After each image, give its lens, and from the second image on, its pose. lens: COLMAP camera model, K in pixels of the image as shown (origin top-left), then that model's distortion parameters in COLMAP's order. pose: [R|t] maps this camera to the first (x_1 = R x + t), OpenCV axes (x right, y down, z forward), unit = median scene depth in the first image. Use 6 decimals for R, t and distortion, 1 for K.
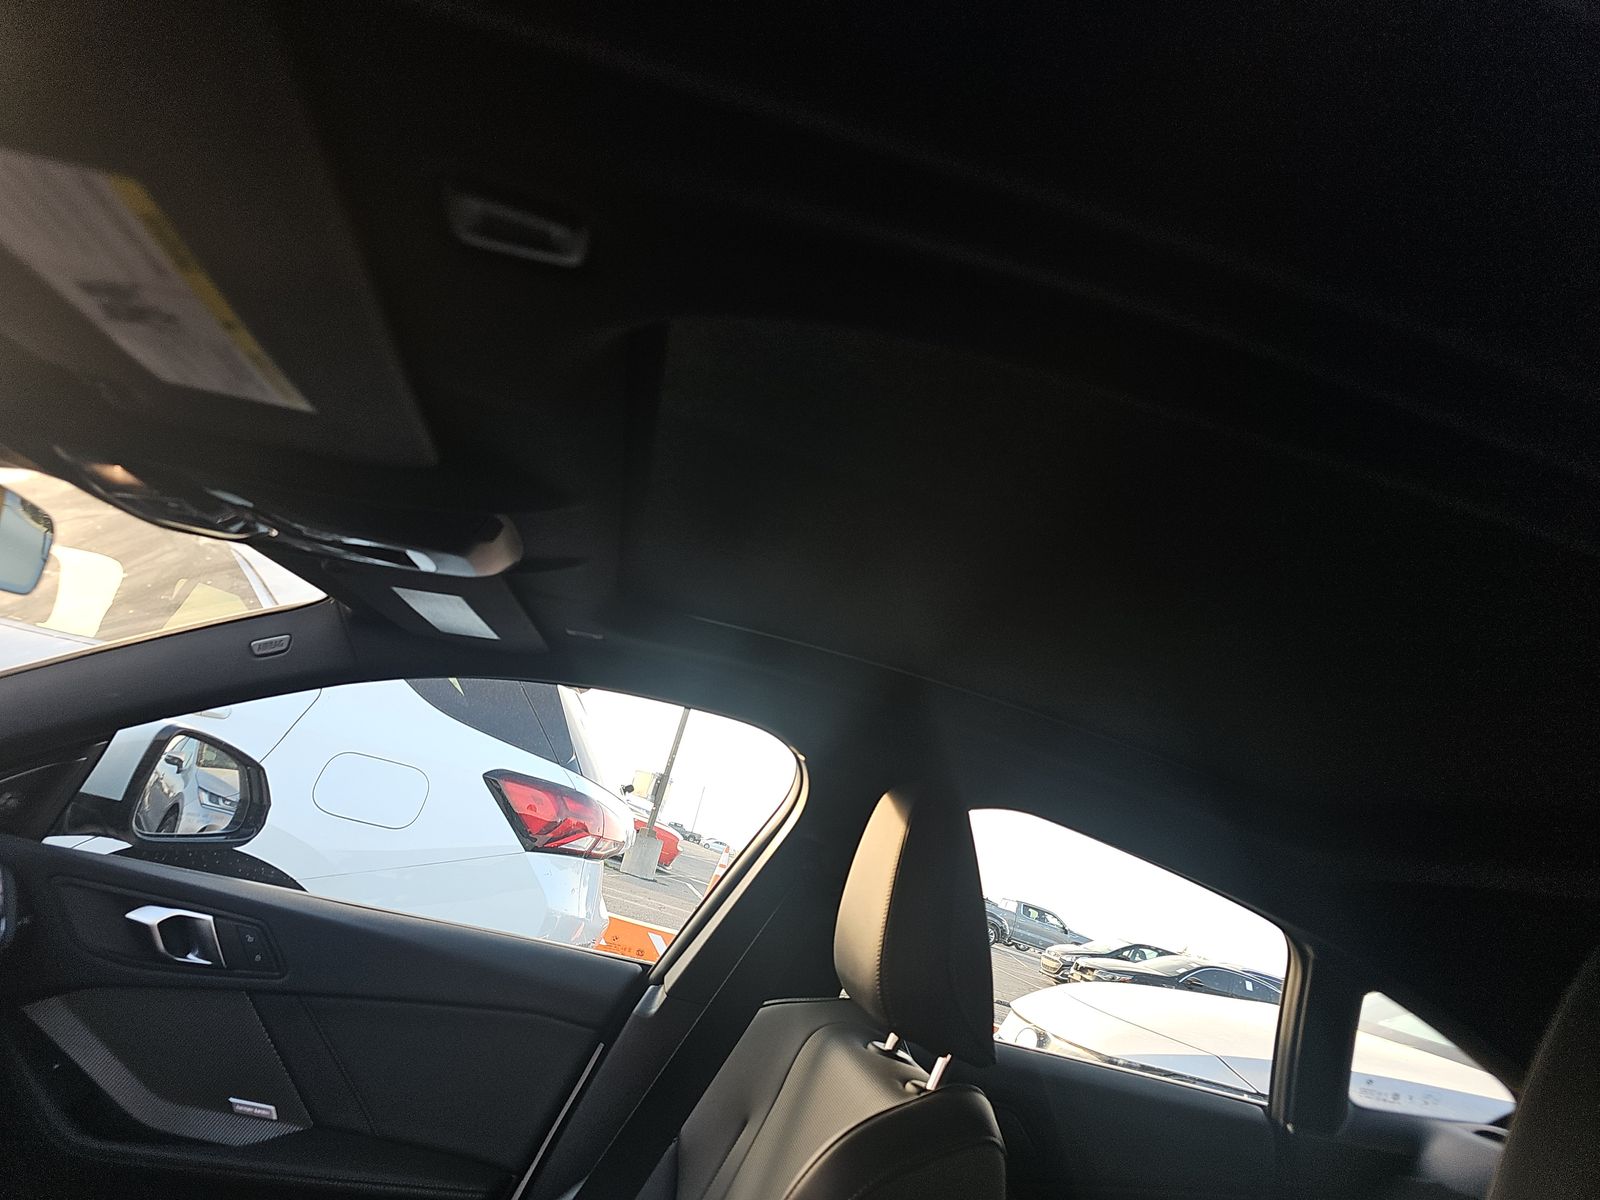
lens RADIAL K [[1028.6, 0, 796.8], [0, 1028.6, 595.5], [0, 0, 1]] dist [0.035192, -0.018502]
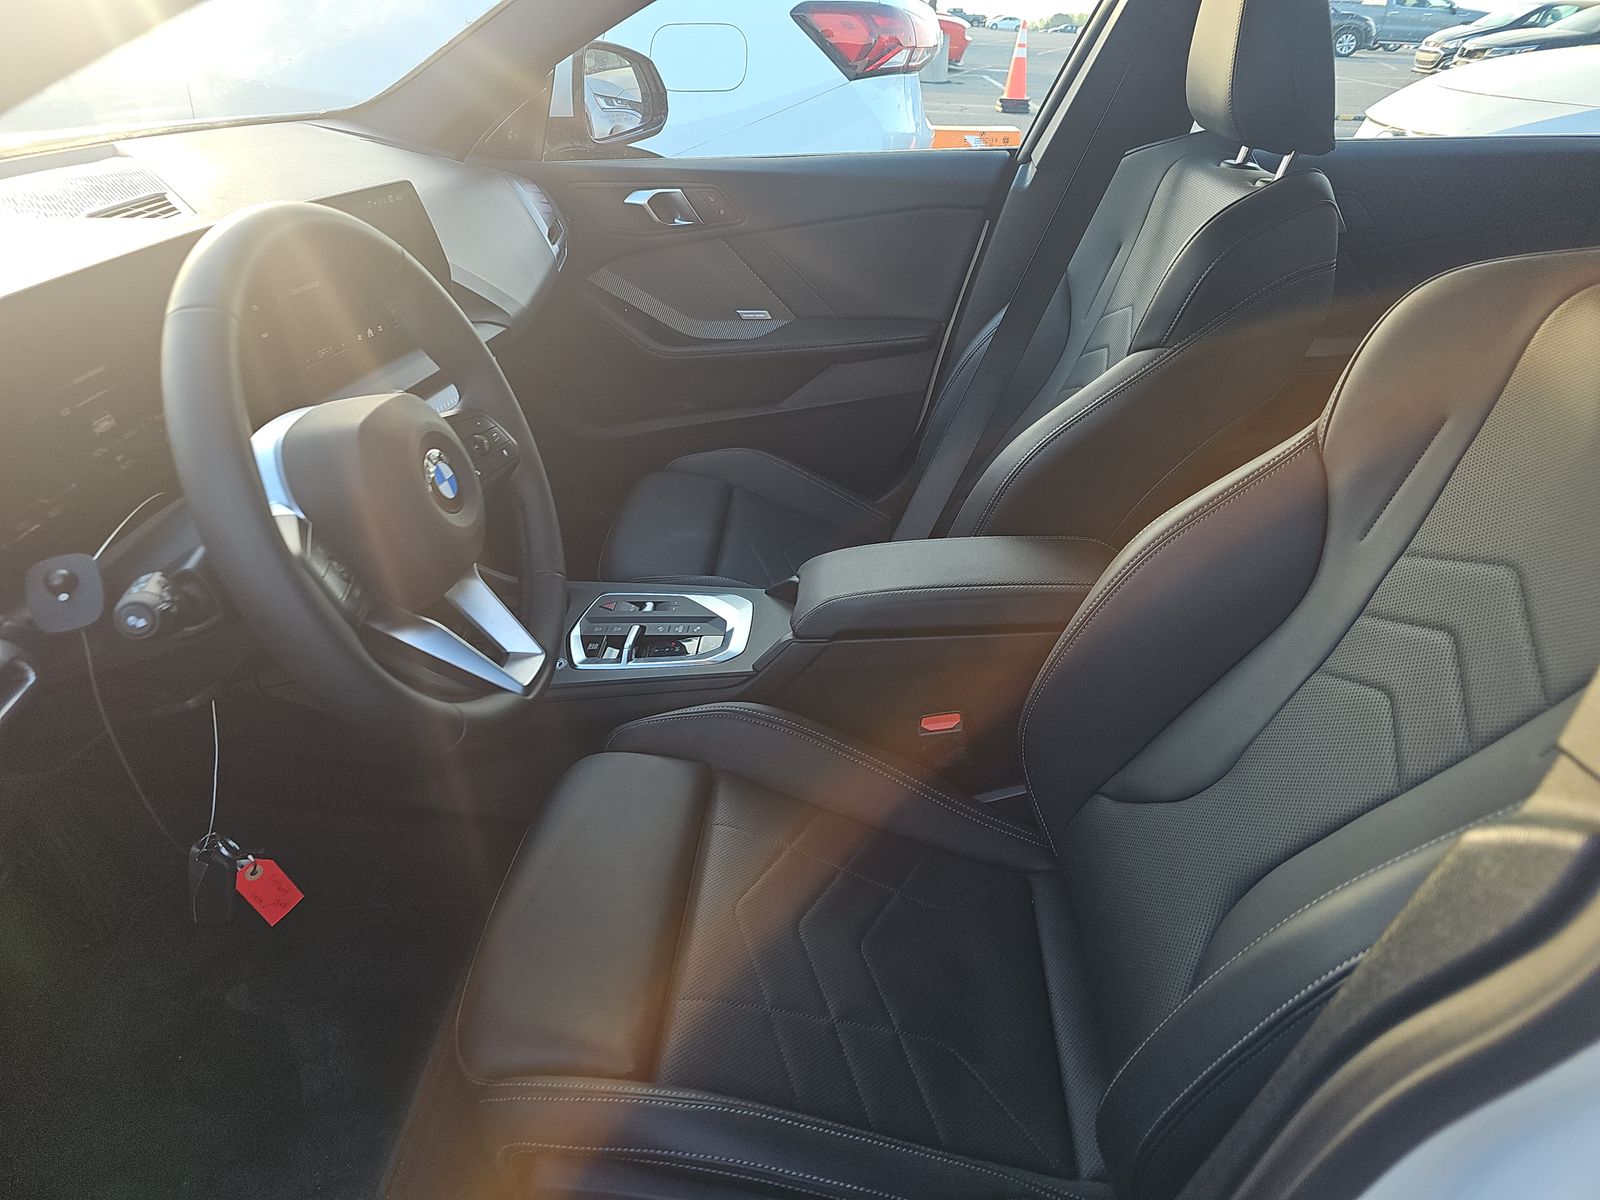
lens RADIAL K [[1028.6, 0, 796.8], [0, 1028.6, 595.5], [0, 0, 1]] dist [0.035192, -0.018502]
pose [[0.938705, -0.097695, -0.330587, -0.034837], [0.293172, 0.730718, 0.616524, -0.074686], [0.181335, -0.675653, 0.714570, -0.241730]]
